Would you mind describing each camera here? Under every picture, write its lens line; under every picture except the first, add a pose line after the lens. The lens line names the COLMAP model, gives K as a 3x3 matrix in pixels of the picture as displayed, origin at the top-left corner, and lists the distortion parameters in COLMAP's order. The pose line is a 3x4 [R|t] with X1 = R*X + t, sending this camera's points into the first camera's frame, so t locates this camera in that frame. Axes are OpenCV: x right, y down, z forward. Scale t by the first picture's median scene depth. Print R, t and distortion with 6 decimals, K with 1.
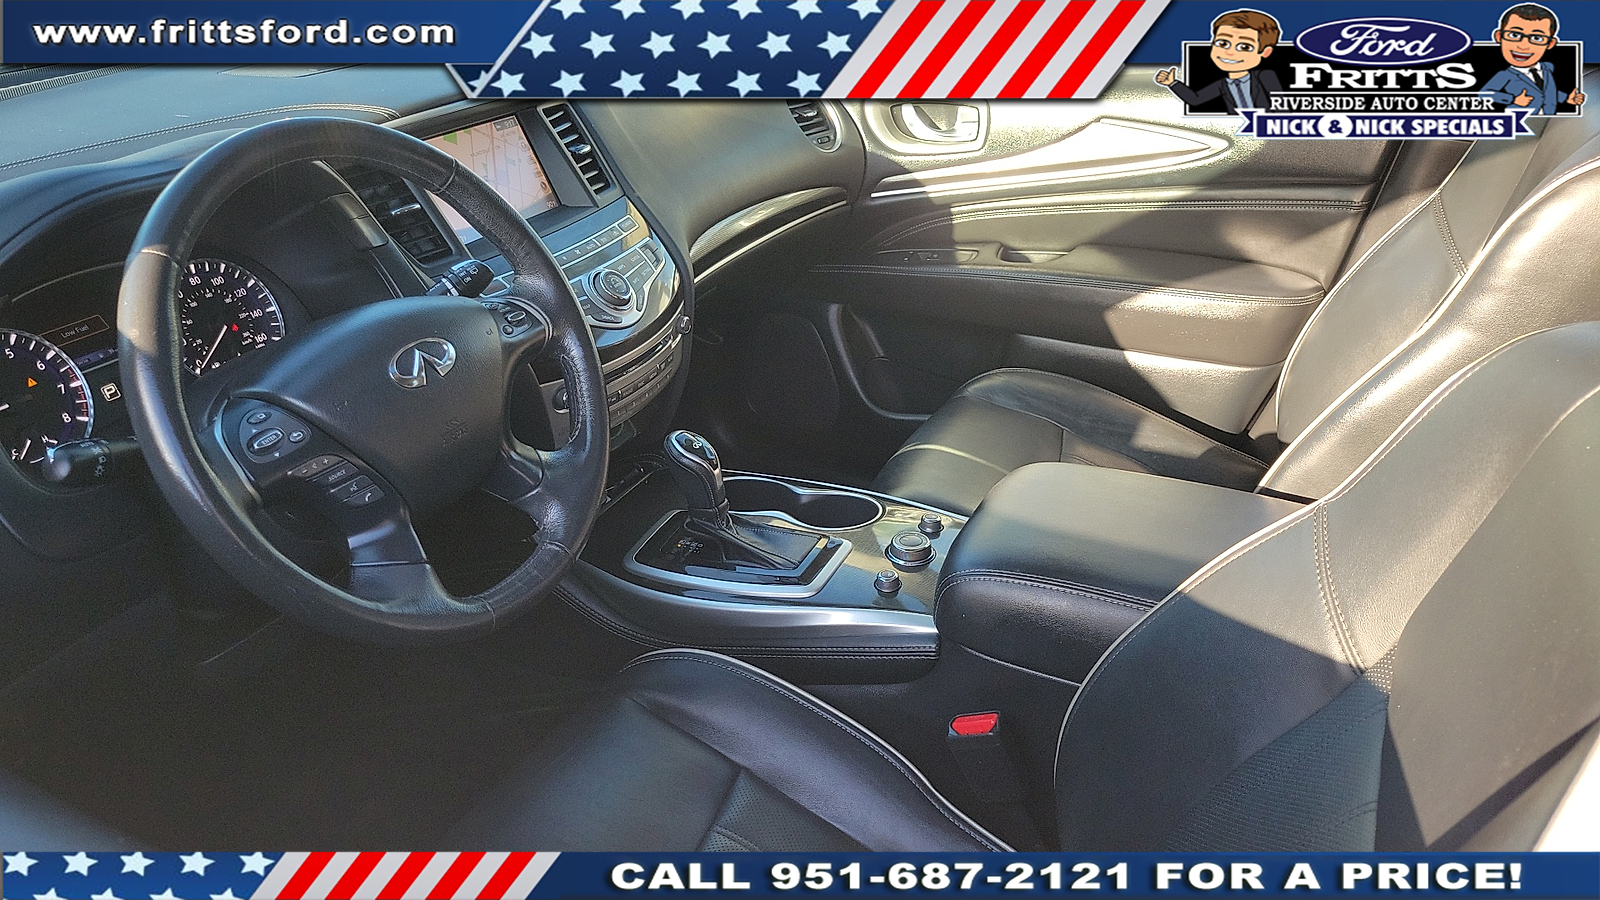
lens RADIAL K [[1210.7, 0, 799.7], [0, 1210.7, 451.5], [0, 0, 1]] dist [0.031129, -0.002347]
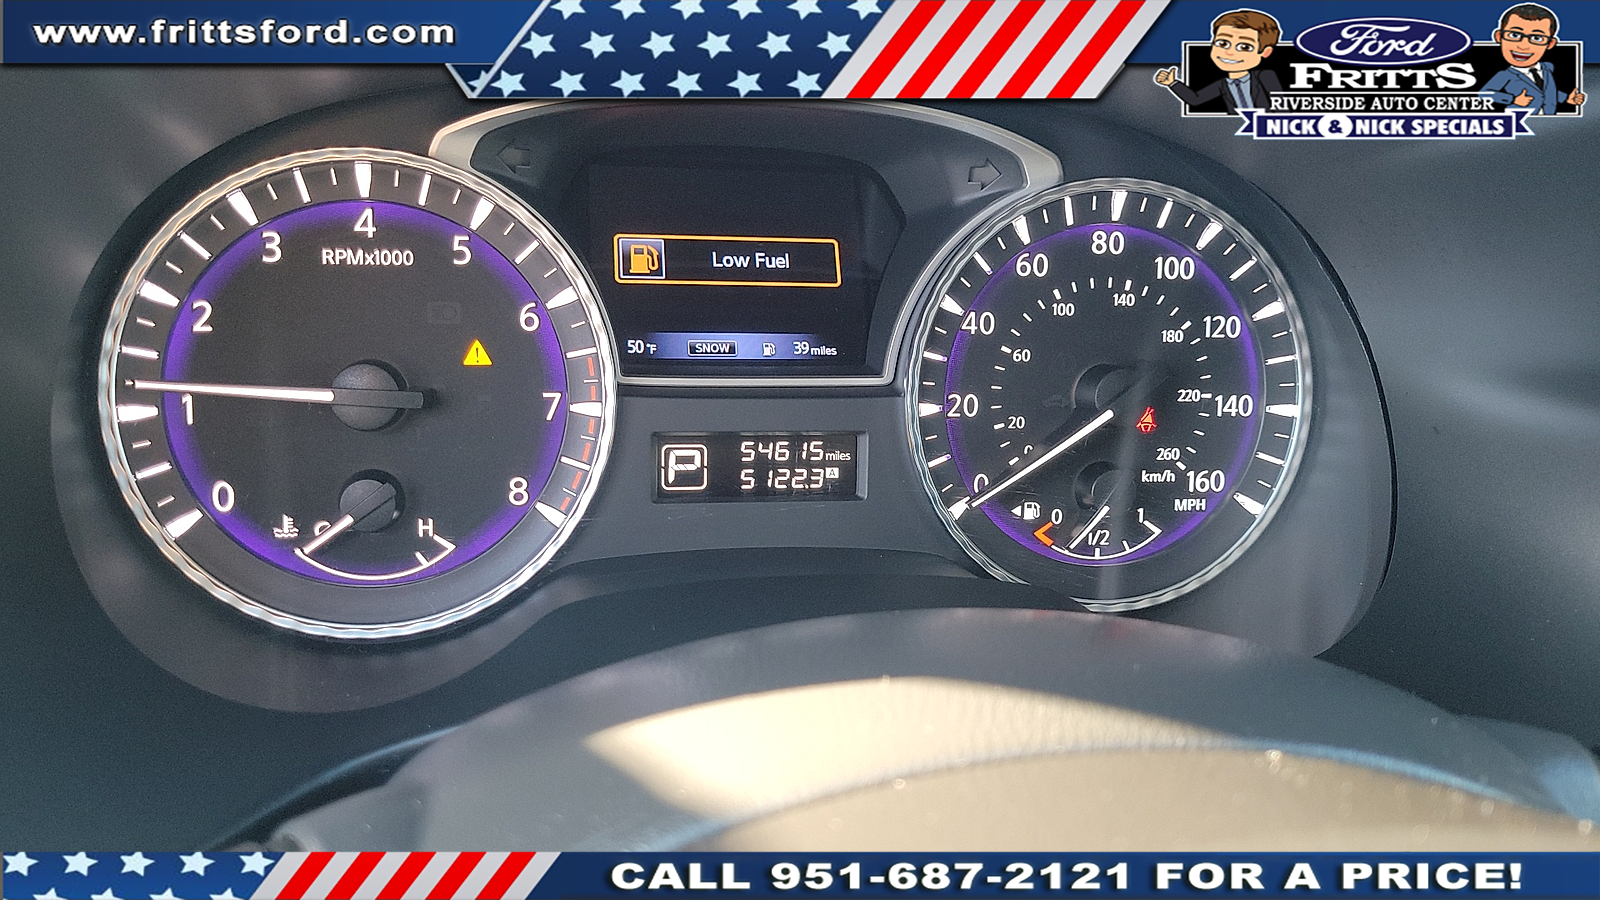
lens RADIAL K [[1210.7, 0, 795.9], [0, 1210.7, 442.7], [0, 0, 1]] dist [0.031129, -0.002347]
pose [[0.588046, 0.438019, -0.679957, -0.307133], [-0.444231, 0.877429, 0.181045, -0.114678], [0.675915, 0.195595, 0.710550, 0.730031]]
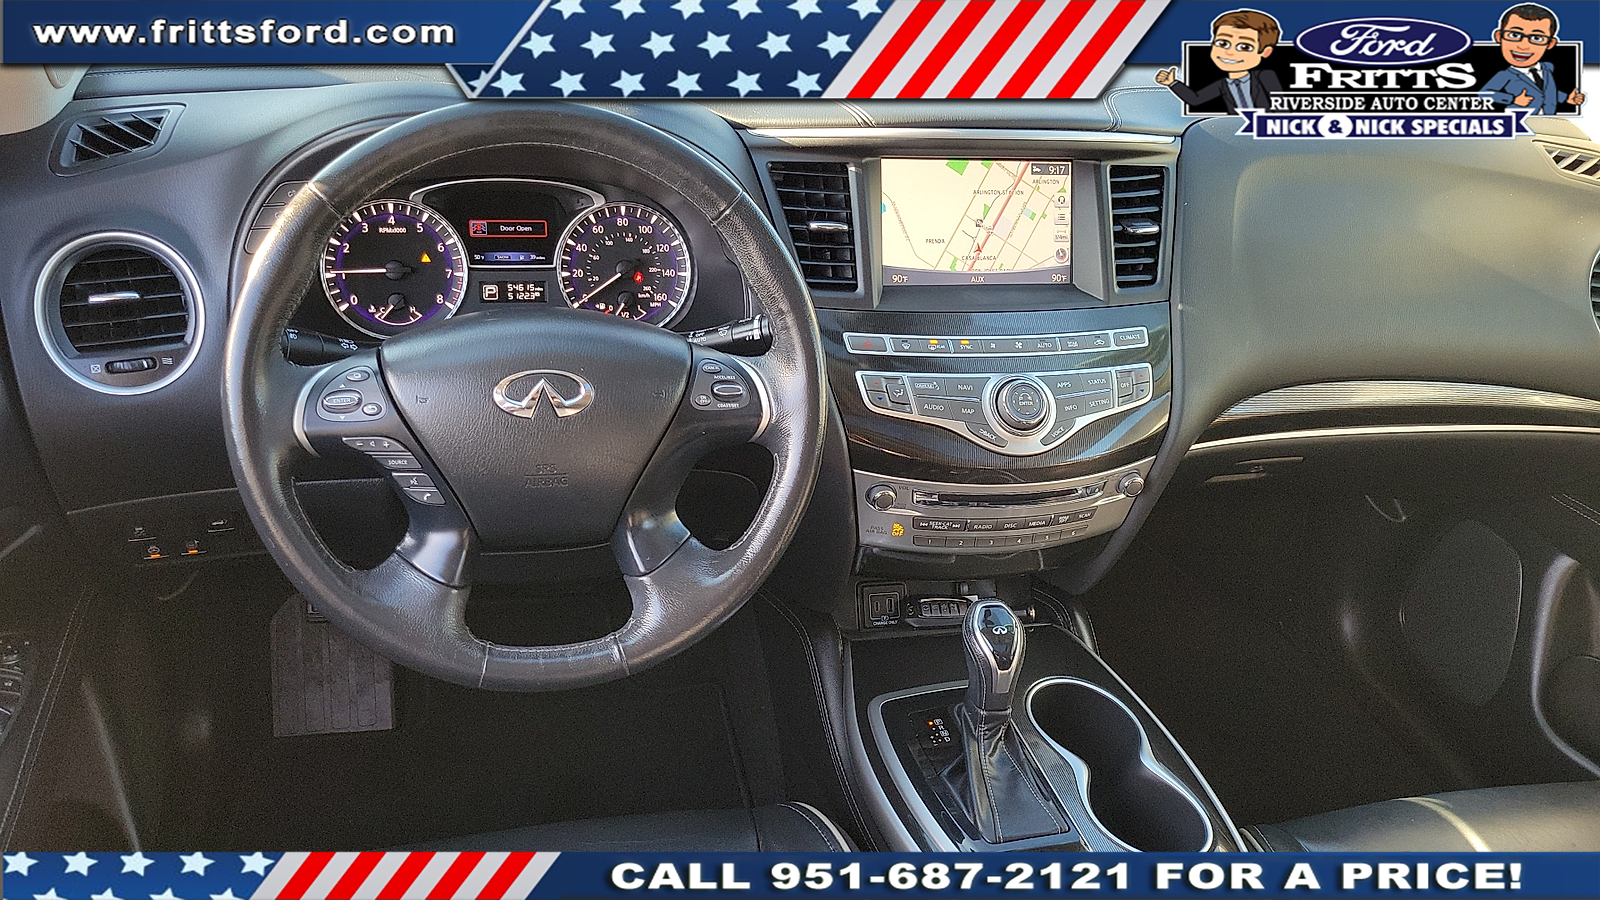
lens RADIAL K [[1210.7, 0, 808.8], [0, 1210.7, 456.6], [0, 0, 1]] dist [0.031129, -0.002347]
pose [[0.626595, 0.460560, -0.628699, 0.313535], [-0.432992, 0.876469, 0.210524, -0.244624], [0.647994, 0.140308, 0.748610, 0.375939]]
